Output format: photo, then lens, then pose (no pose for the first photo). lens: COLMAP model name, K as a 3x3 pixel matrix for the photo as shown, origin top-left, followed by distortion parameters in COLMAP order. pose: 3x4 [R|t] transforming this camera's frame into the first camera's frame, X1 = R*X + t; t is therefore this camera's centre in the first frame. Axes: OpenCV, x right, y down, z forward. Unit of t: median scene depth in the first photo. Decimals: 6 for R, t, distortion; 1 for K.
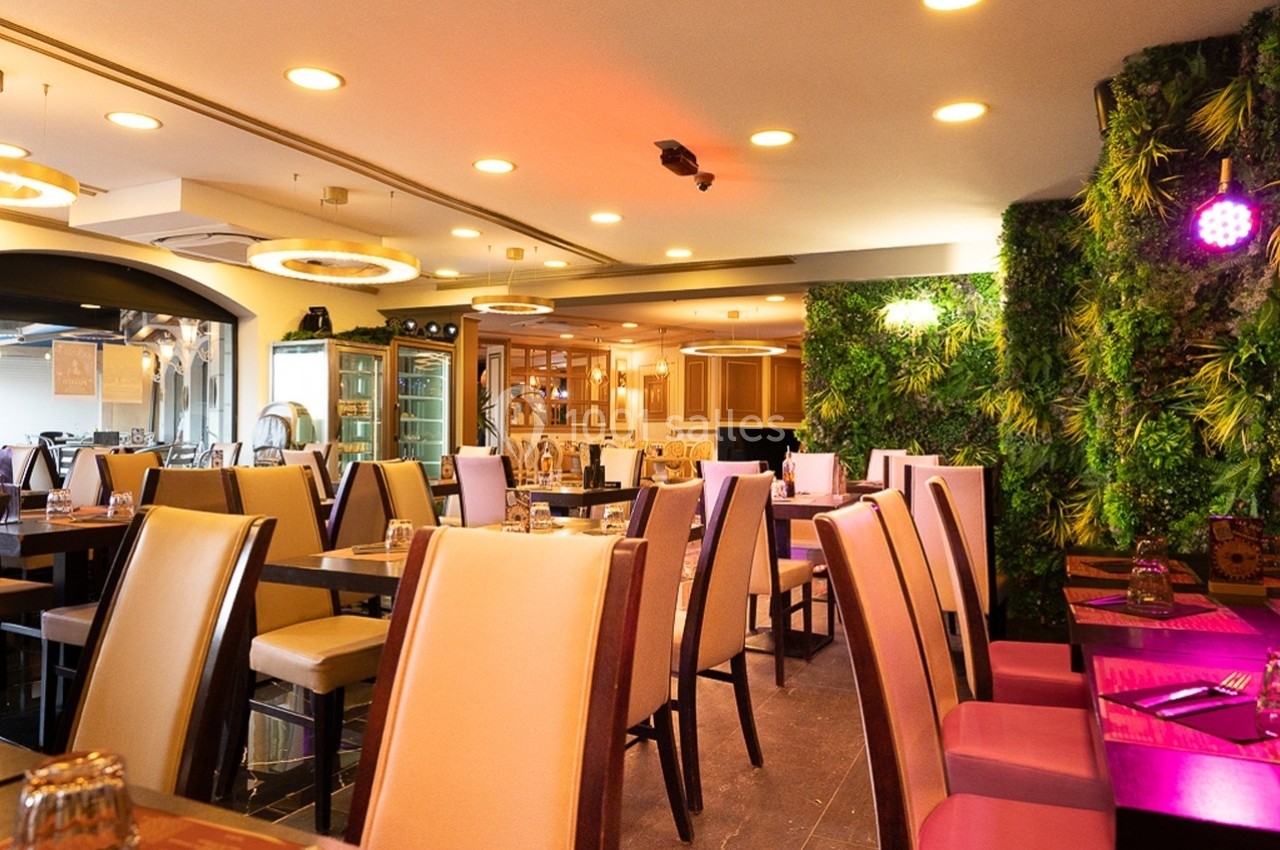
lens RADIAL K [[883.4, 0, 640.0], [0, 883.4, 425.0], [0, 0, 1]] dist [0.002204, -0.001147]
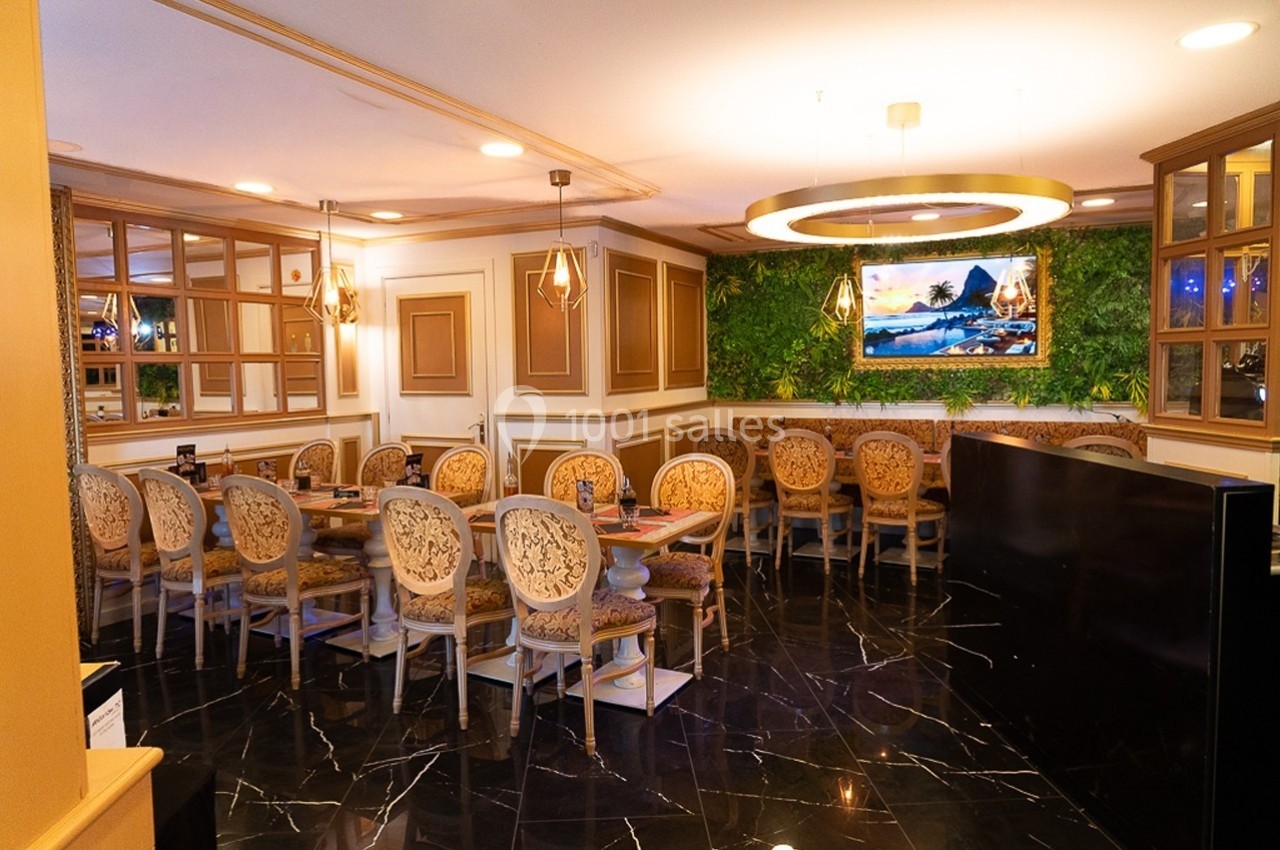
lens RADIAL K [[883.4, 0, 640.0], [0, 883.4, 425.0], [0, 0, 1]] dist [0.002204, -0.001147]
pose [[0.876205, -0.055107, 0.478778, -0.111475], [0.018273, 0.996526, 0.081257, -0.024436], [-0.481592, -0.062449, 0.874168, 0.521425]]
